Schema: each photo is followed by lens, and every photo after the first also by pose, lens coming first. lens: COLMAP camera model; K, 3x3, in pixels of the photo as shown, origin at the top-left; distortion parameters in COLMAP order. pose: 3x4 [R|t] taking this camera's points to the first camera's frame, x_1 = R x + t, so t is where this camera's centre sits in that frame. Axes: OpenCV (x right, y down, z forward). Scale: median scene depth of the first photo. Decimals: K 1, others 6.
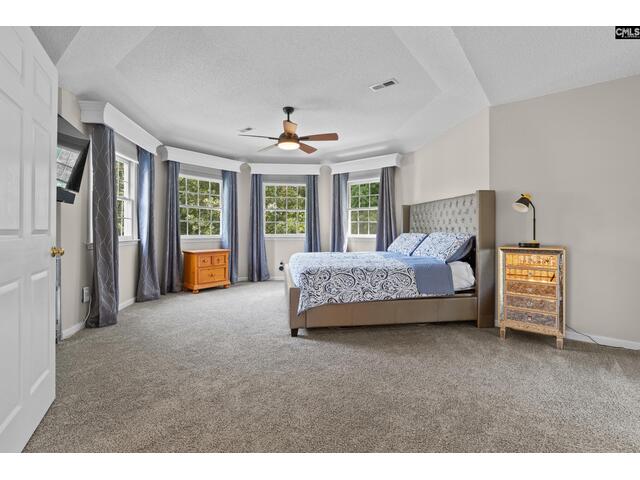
lens RADIAL K [[292.8, 0, 328.1], [0, 292.8, 230.0], [0, 0, 1]] dist [-0.001024, 0.000703]
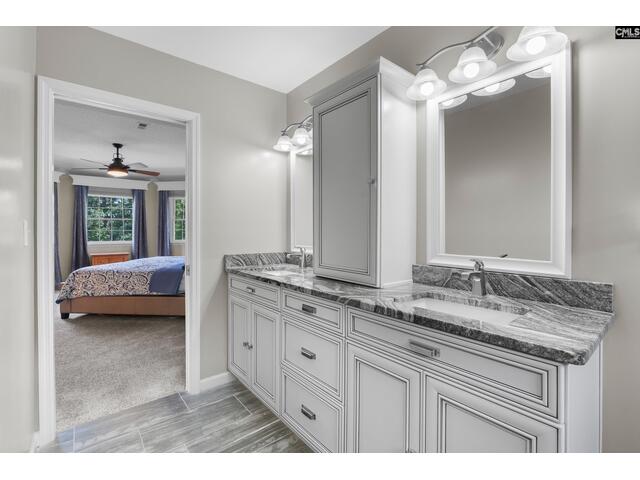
lens RADIAL K [[292.8, 0, 321.0], [0, 292.8, 233.0], [0, 0, 1]] dist [-0.001024, 0.000703]
pose [[0.974992, 0.003326, -0.222217, 1.021742], [-0.002869, 0.999993, 0.002378, -0.032739], [0.222223, -0.001681, 0.974994, -0.052039]]
